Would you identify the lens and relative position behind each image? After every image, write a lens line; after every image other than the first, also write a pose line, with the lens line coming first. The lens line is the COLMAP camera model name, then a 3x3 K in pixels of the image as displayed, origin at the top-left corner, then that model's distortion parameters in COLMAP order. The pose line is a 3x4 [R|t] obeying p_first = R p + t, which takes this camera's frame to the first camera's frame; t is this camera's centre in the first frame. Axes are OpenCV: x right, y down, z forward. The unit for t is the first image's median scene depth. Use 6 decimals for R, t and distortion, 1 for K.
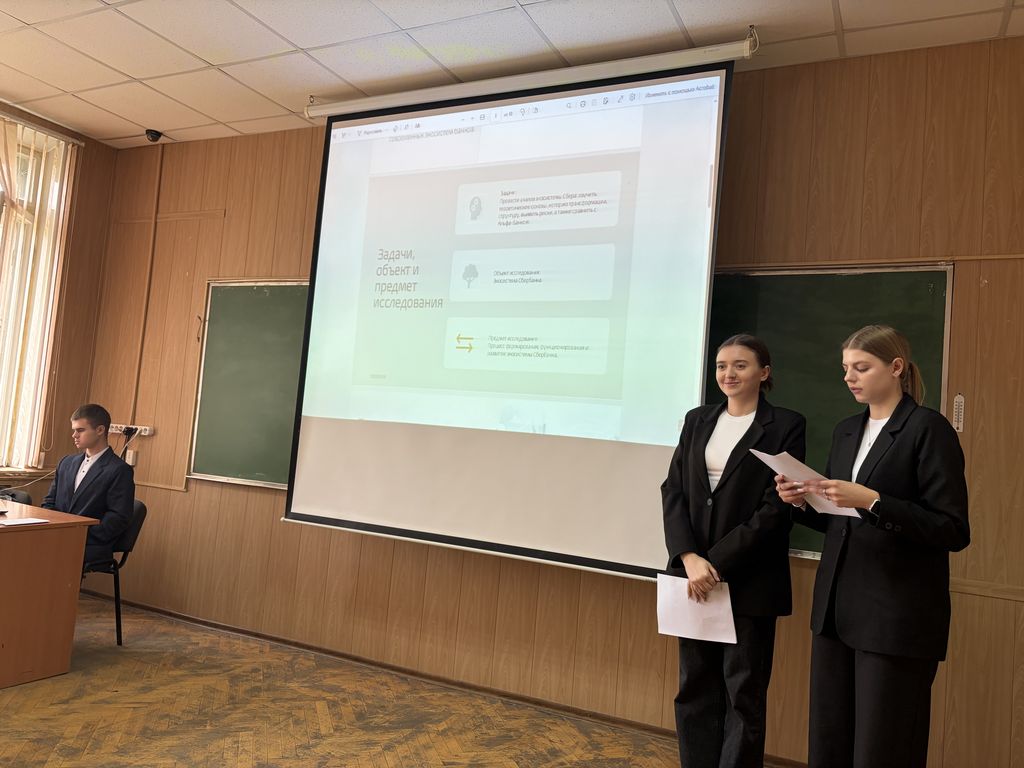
lens RADIAL K [[779.3, 0, 512.0], [0, 779.3, 384.0], [0, 0, 1]] dist [0.001966, 0.000953]
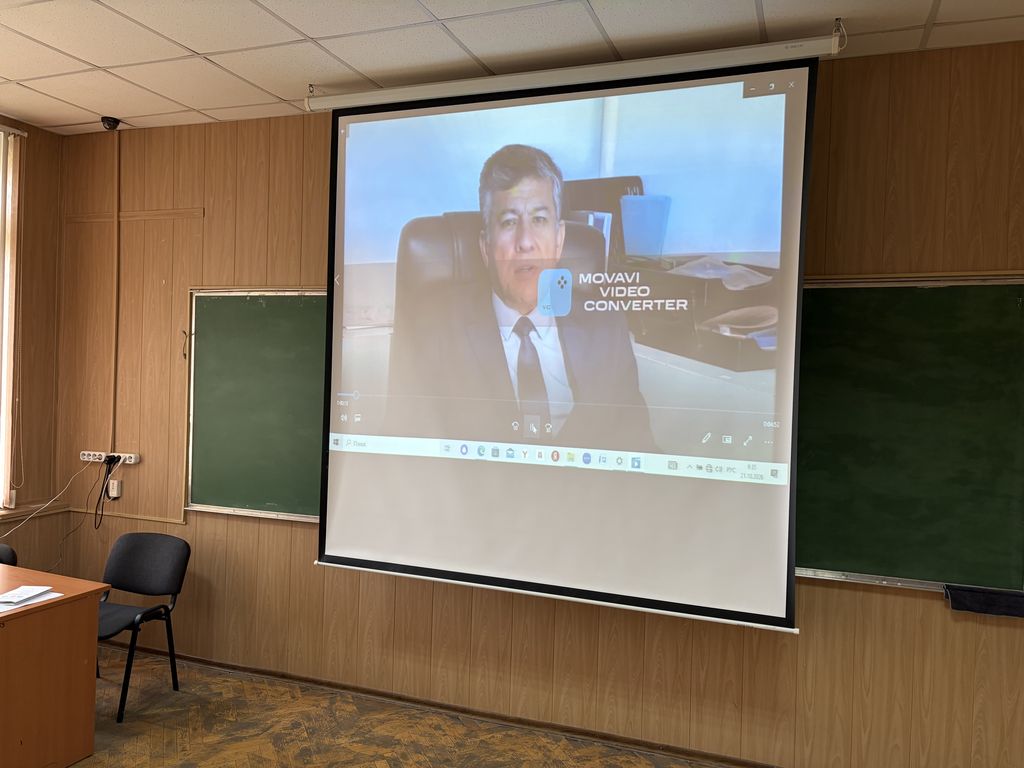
lens RADIAL K [[771.3, 0, 512.0], [0, 771.3, 384.0], [0, 0, 1]] dist [0.057261, -0.084113]
pose [[0.994147, -0.051310, 0.095070, -0.137373], [0.042979, 0.995220, 0.087695, -0.105416], [-0.099115, -0.083095, 0.991600, 0.086160]]
